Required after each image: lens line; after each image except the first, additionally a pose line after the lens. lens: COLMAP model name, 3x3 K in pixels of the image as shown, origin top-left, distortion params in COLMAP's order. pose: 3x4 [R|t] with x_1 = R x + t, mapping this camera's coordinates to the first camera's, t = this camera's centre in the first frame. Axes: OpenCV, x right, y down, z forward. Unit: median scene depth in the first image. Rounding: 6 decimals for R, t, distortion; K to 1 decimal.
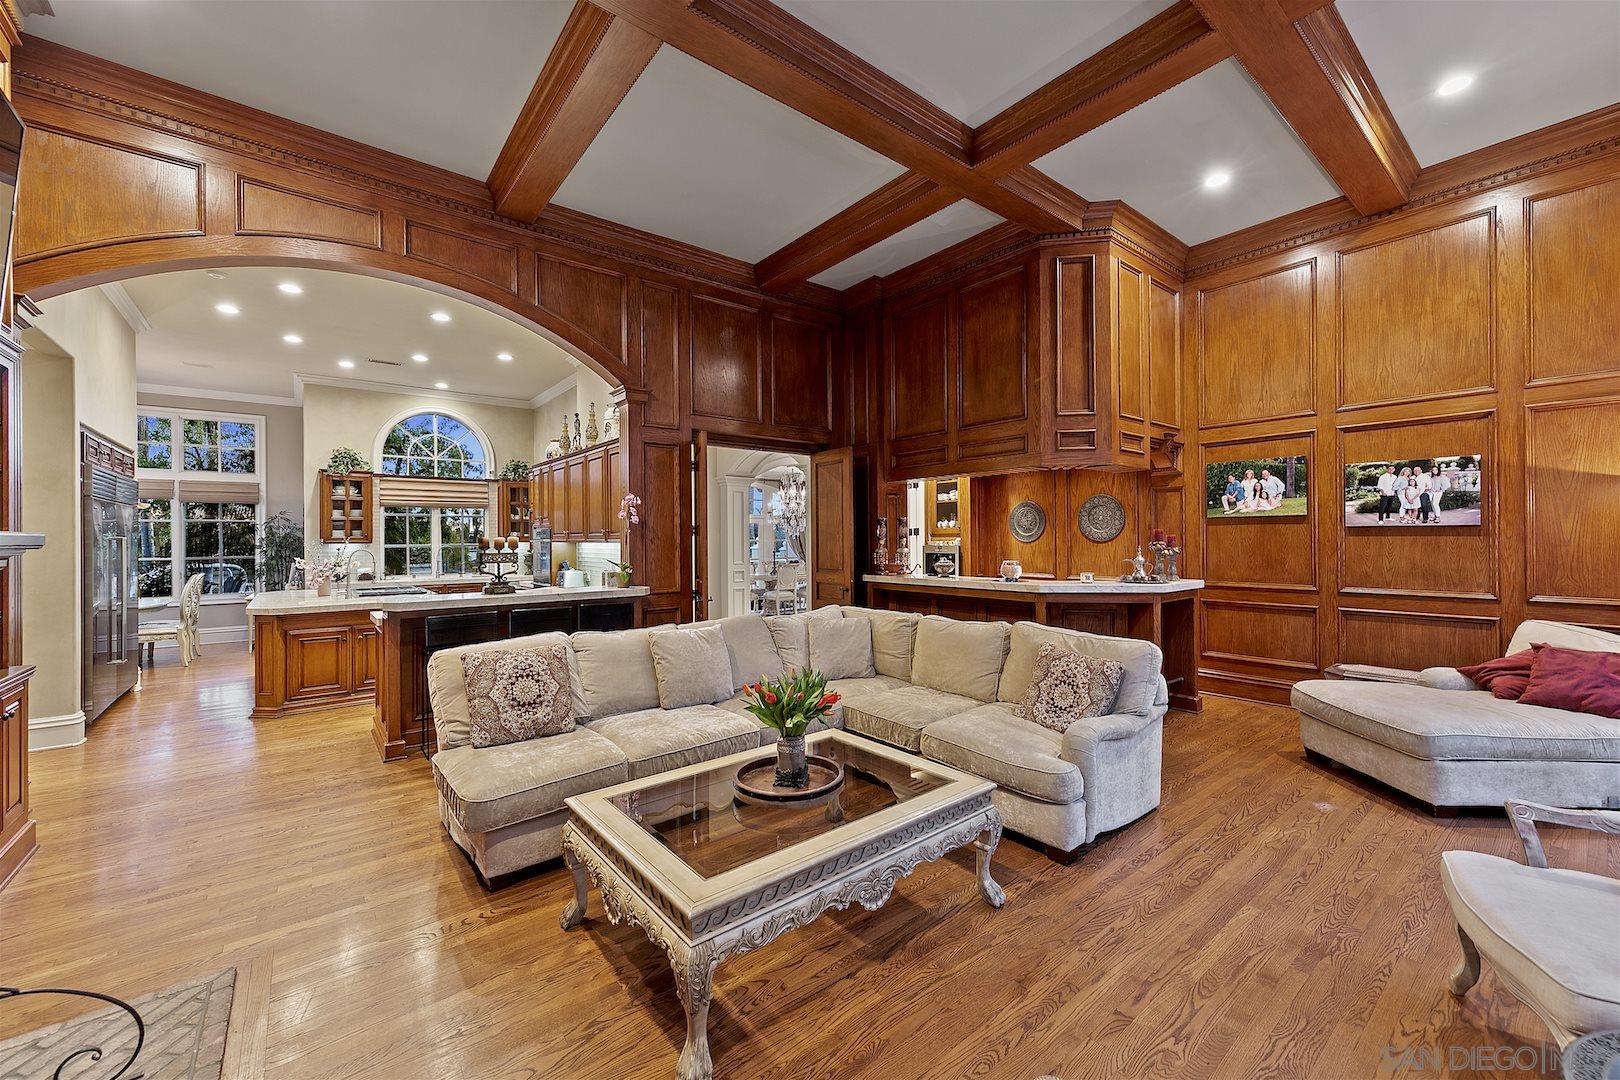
lens RADIAL K [[638.7, 0, 809.2], [0, 638.7, 538.4], [0, 0, 1]] dist [0.000373, 0.000032]
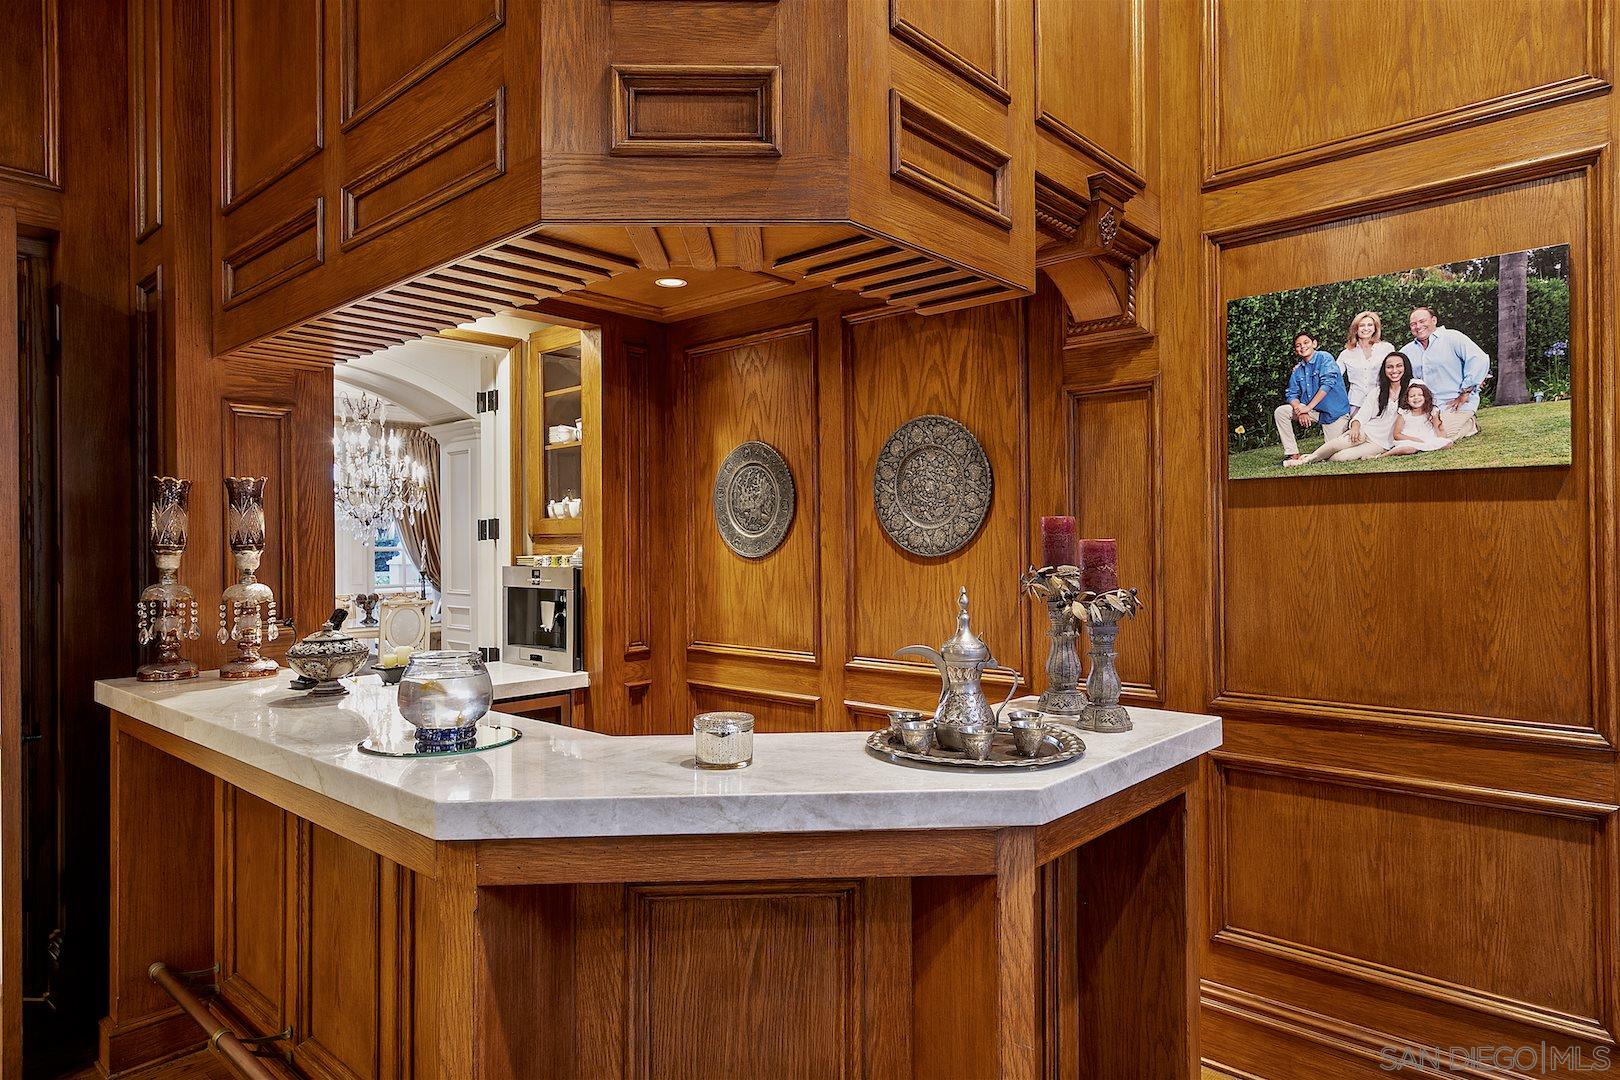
lens RADIAL K [[964.6, 0, 810.2], [0, 964.6, 540.9], [0, 0, 1]] dist [-0.000055, 0.000577]
pose [[0.986837, 0.000343, 0.161721, 0.371200], [0.000040, 0.999997, -0.002365, -0.003549], [-0.161721, 0.002341, 0.986834, 0.609504]]
